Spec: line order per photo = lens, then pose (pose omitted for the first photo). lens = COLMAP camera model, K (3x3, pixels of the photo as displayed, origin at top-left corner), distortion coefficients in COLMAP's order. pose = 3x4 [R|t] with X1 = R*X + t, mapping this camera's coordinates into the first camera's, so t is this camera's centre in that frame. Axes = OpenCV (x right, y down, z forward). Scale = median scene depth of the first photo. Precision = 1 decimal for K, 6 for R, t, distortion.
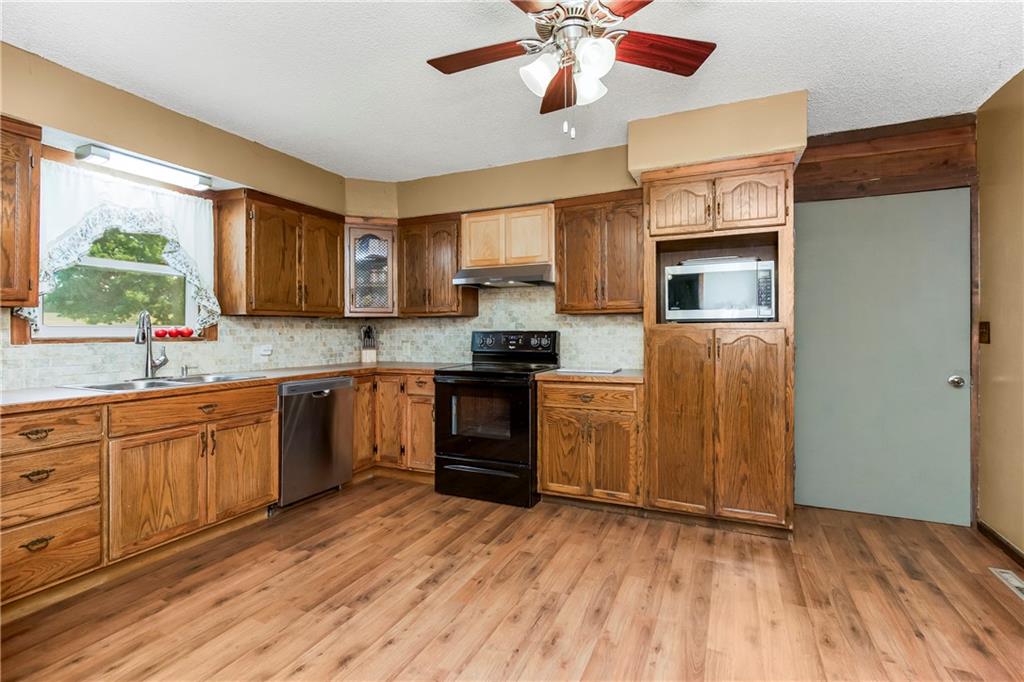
lens RADIAL K [[475.0, 0, 515.7], [0, 475.0, 328.1], [0, 0, 1]] dist [-0.004055, 0.001737]
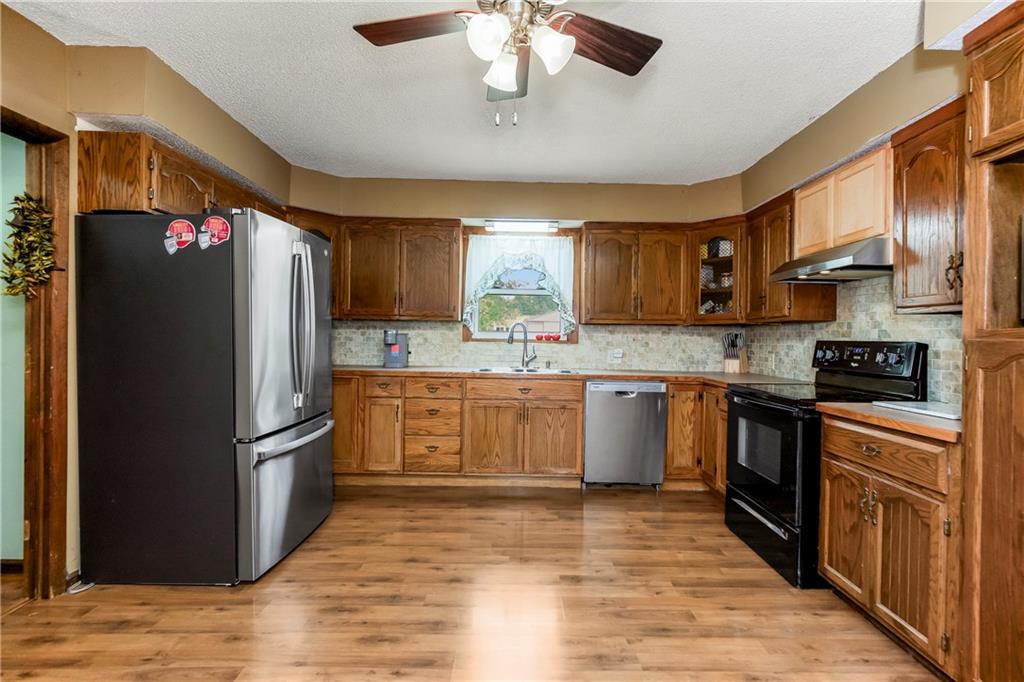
lens RADIAL K [[475.0, 0, 525.3], [0, 475.0, 339.3], [0, 0, 1]] dist [-0.004055, 0.001737]
pose [[0.428764, 0.015651, -0.903281, 0.487841], [-0.012868, 0.999854, 0.011216, 0.001853], [0.903325, 0.006814, 0.428903, 0.316826]]
